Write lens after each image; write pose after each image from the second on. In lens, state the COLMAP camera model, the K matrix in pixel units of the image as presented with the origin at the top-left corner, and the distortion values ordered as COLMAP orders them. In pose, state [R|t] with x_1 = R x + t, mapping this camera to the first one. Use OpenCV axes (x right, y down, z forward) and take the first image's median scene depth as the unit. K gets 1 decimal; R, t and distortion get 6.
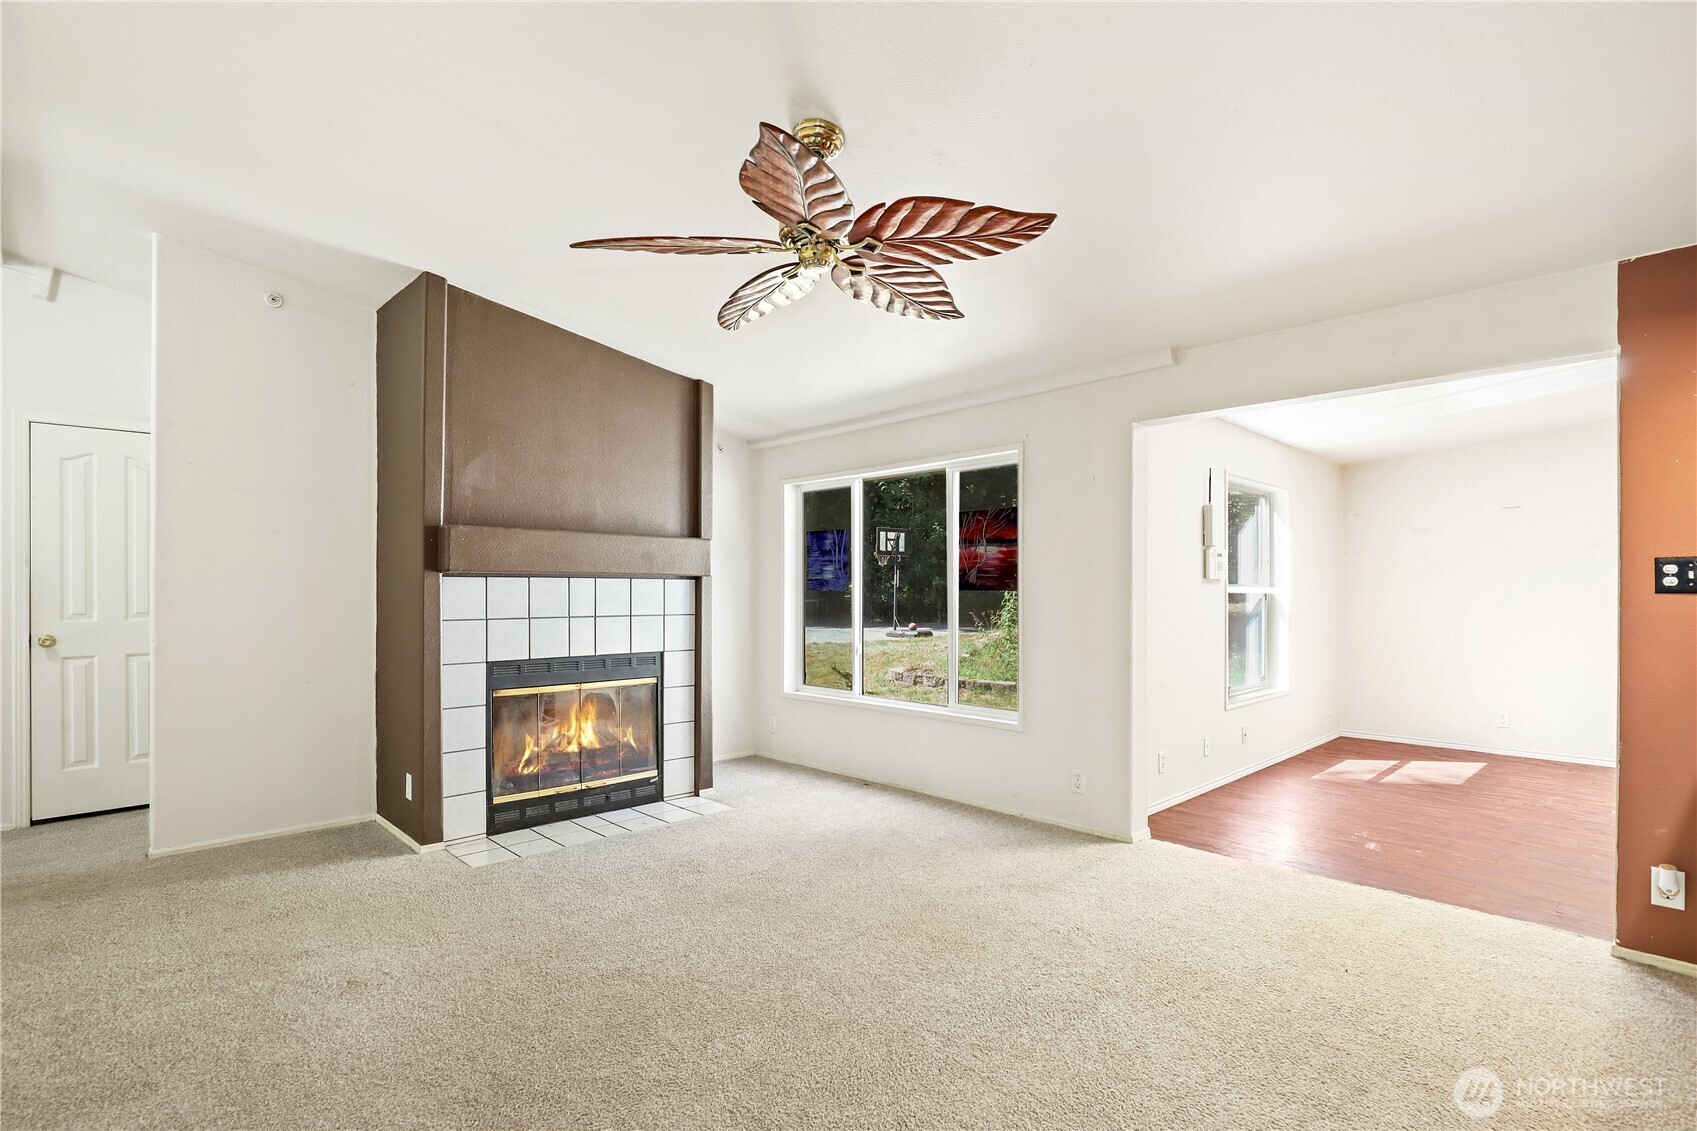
lens RADIAL K [[812.9, 0, 863.6], [0, 812.9, 590.4], [0, 0, 1]] dist [-0.018075, -0.000233]
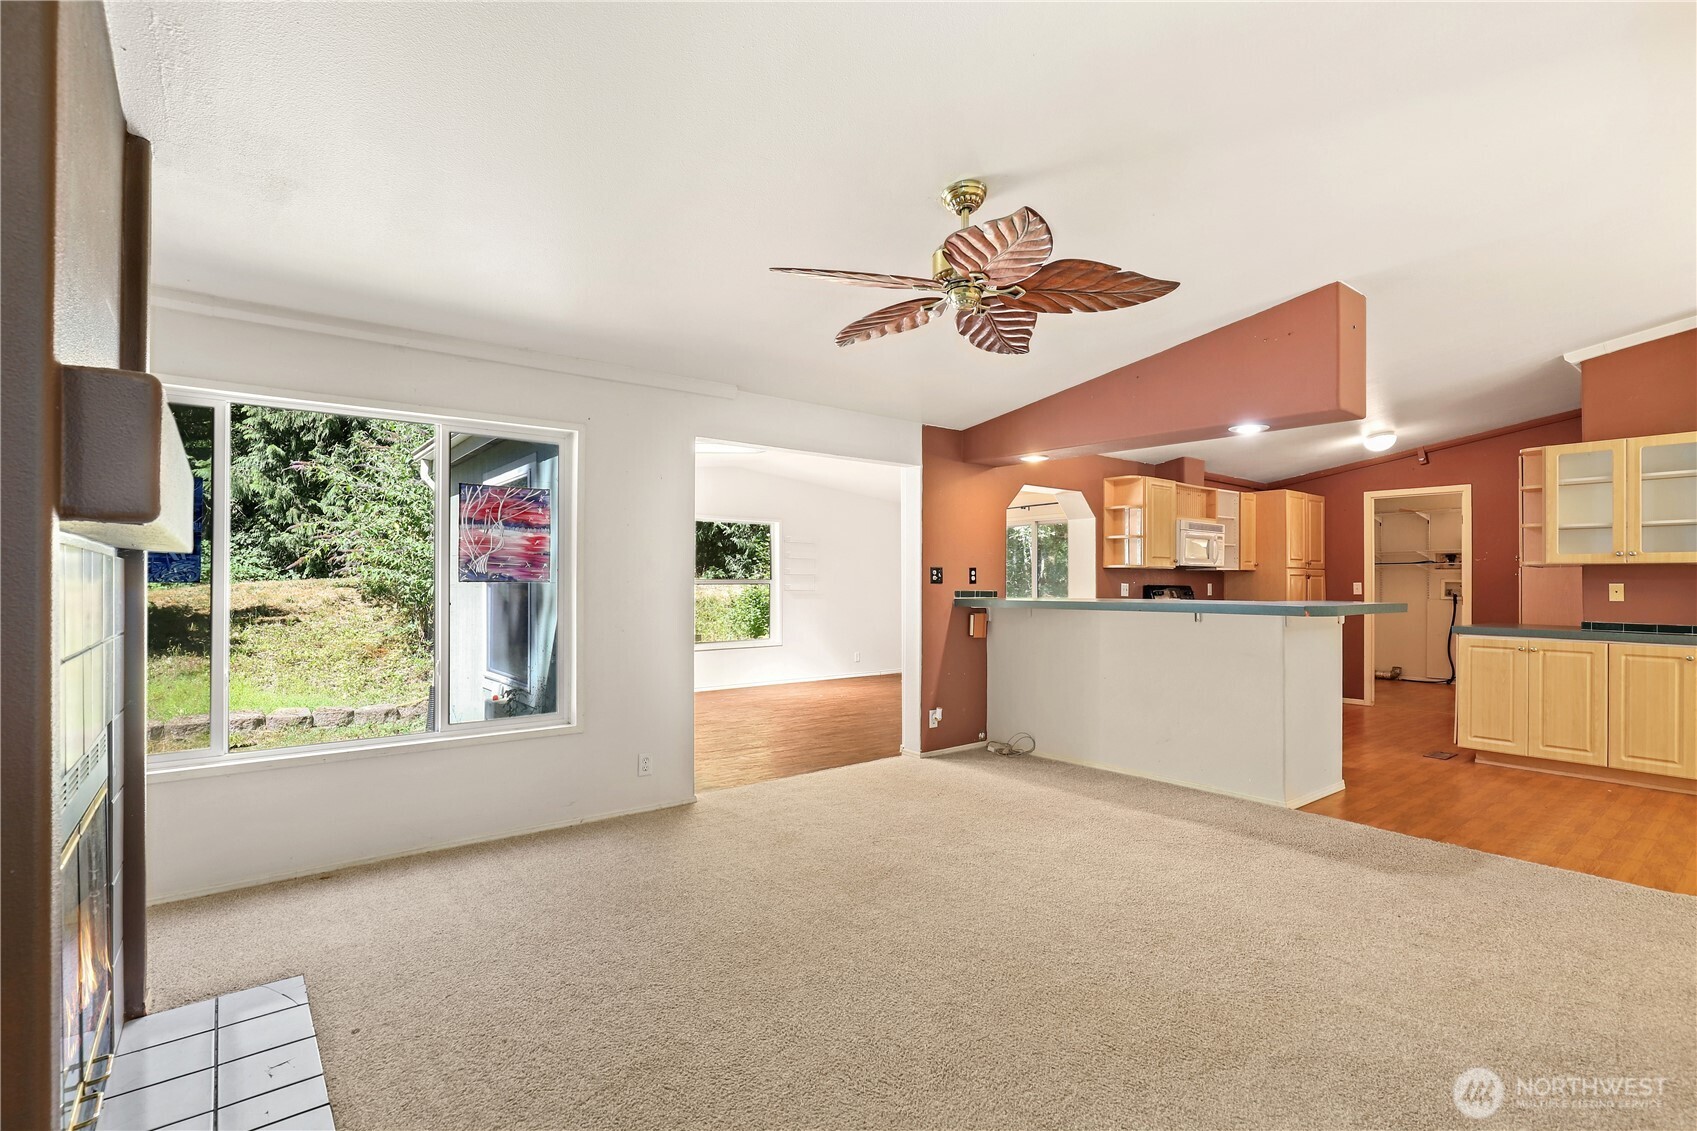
lens RADIAL K [[790.3, 0, 858.4], [0, 790.3, 573.9], [0, 0, 1]] dist [-0.017817, 0.005565]
pose [[0.093330, 0.007233, 0.995609, -0.653789], [-0.003767, 0.999969, -0.006912, -0.003926], [-0.995628, -0.003105, 0.093354, 0.570827]]
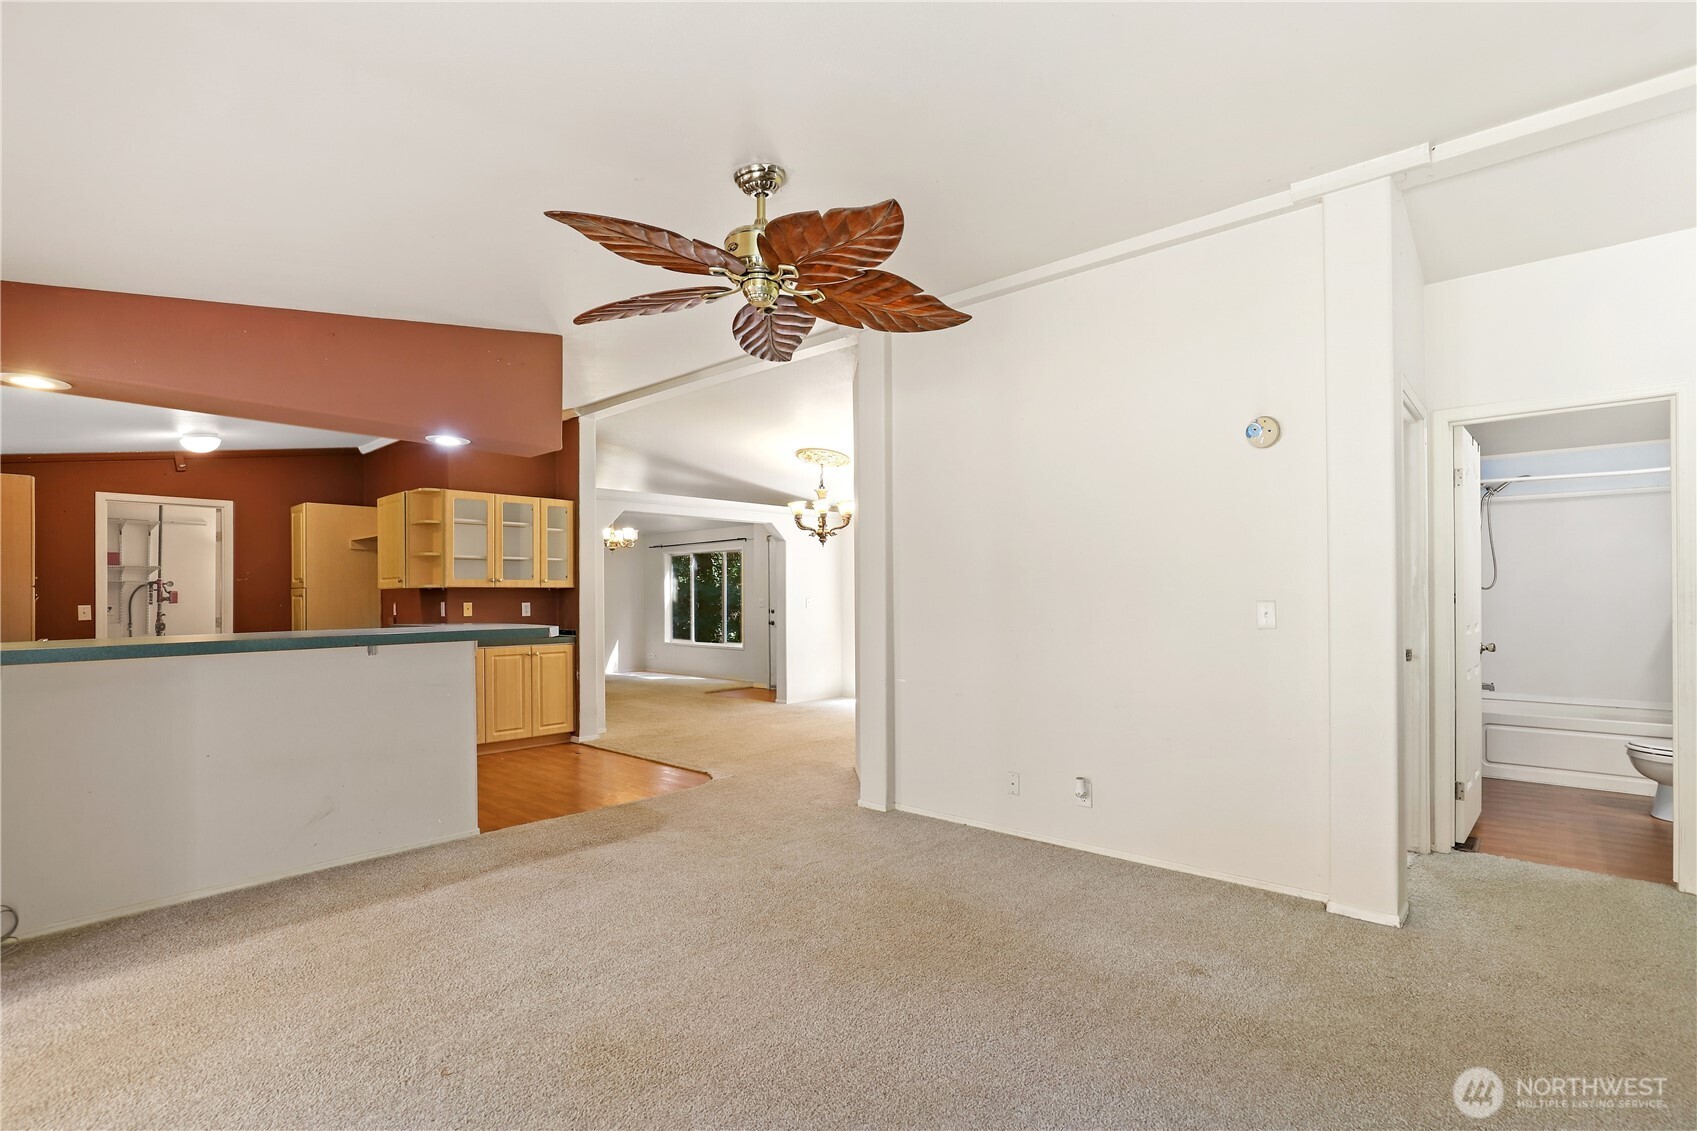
lens RADIAL K [[794.5, 0, 847.9], [0, 794.5, 592.0], [0, 0, 1]] dist [-0.002509, -0.000107]
pose [[-0.998029, 0.004550, -0.062591, -0.049074], [0.004848, 0.999978, -0.004607, -0.010920], [0.062569, -0.004901, -0.998029, 1.105608]]
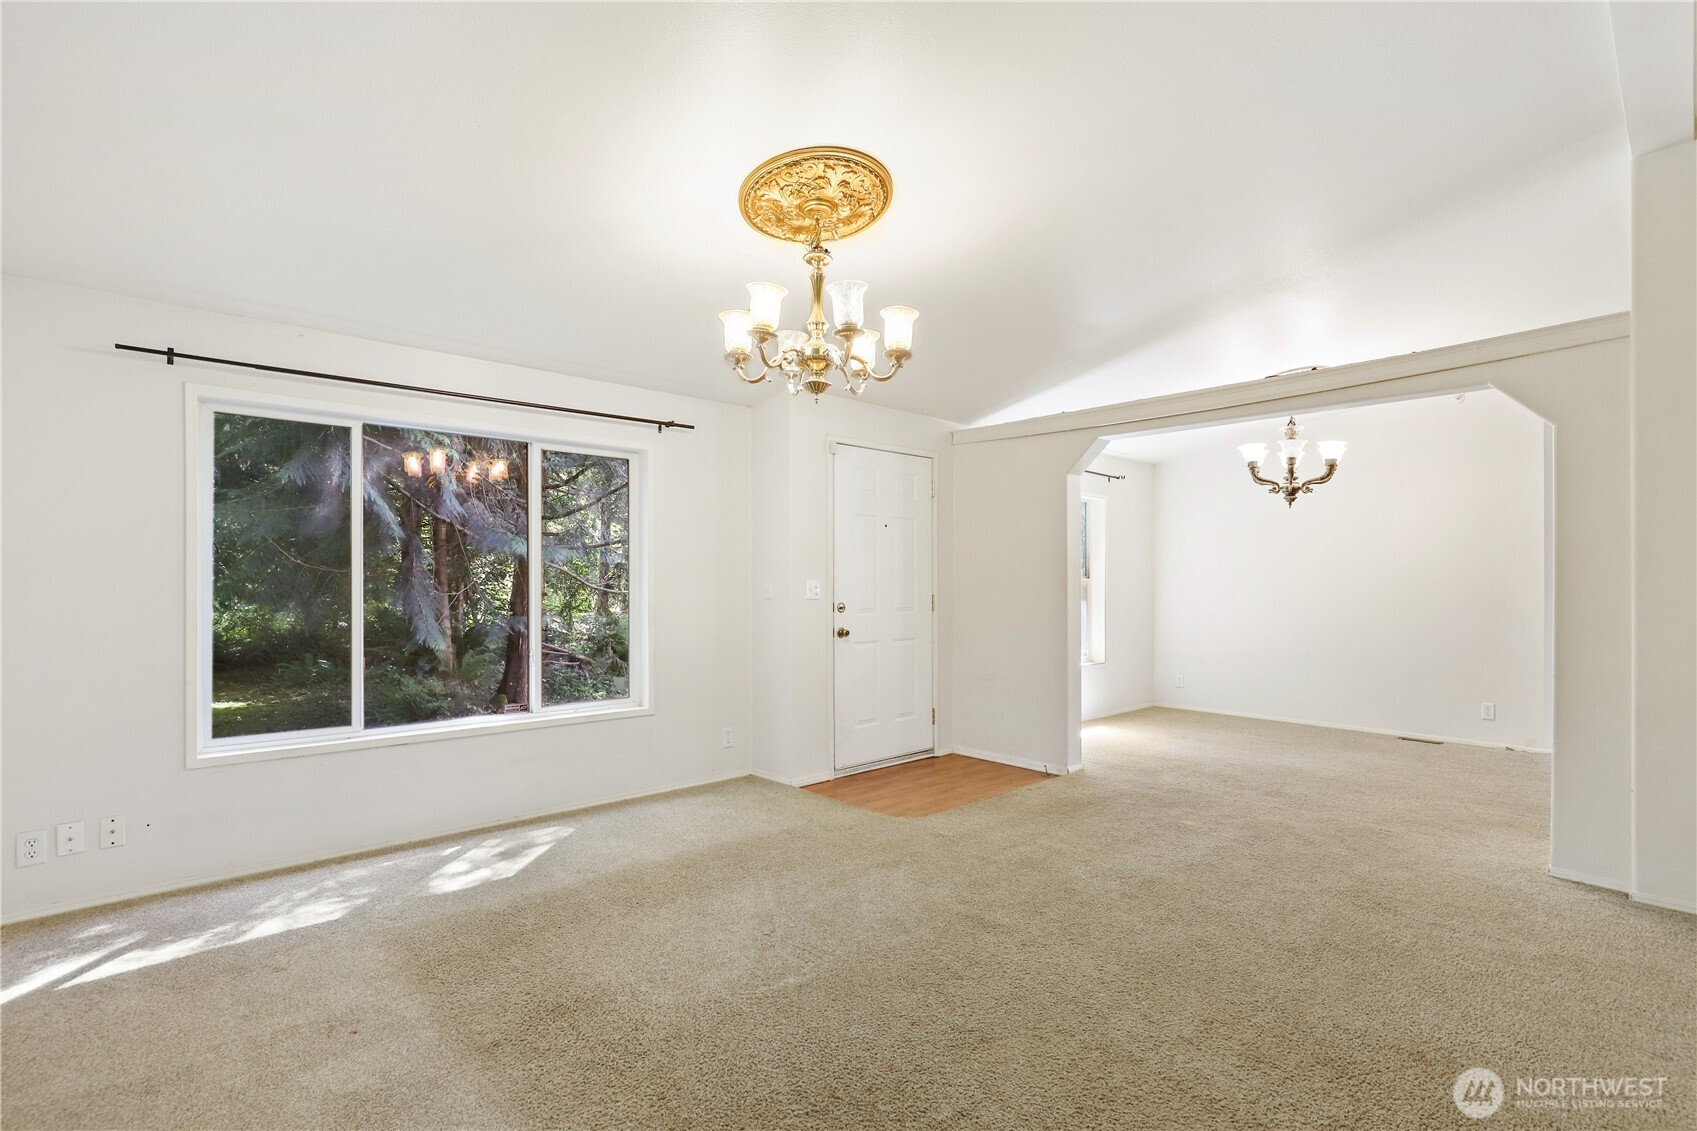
lens RADIAL K [[786.9, 0, 852.5], [0, 786.9, 581.8], [0, 0, 1]] dist [-0.016917, 0.000467]
pose [[-0.020800, 0.003019, -0.999779, 1.127540], [-0.001592, 0.999994, 0.003052, -0.003736], [0.999782, 0.001656, -0.020795, -1.274473]]
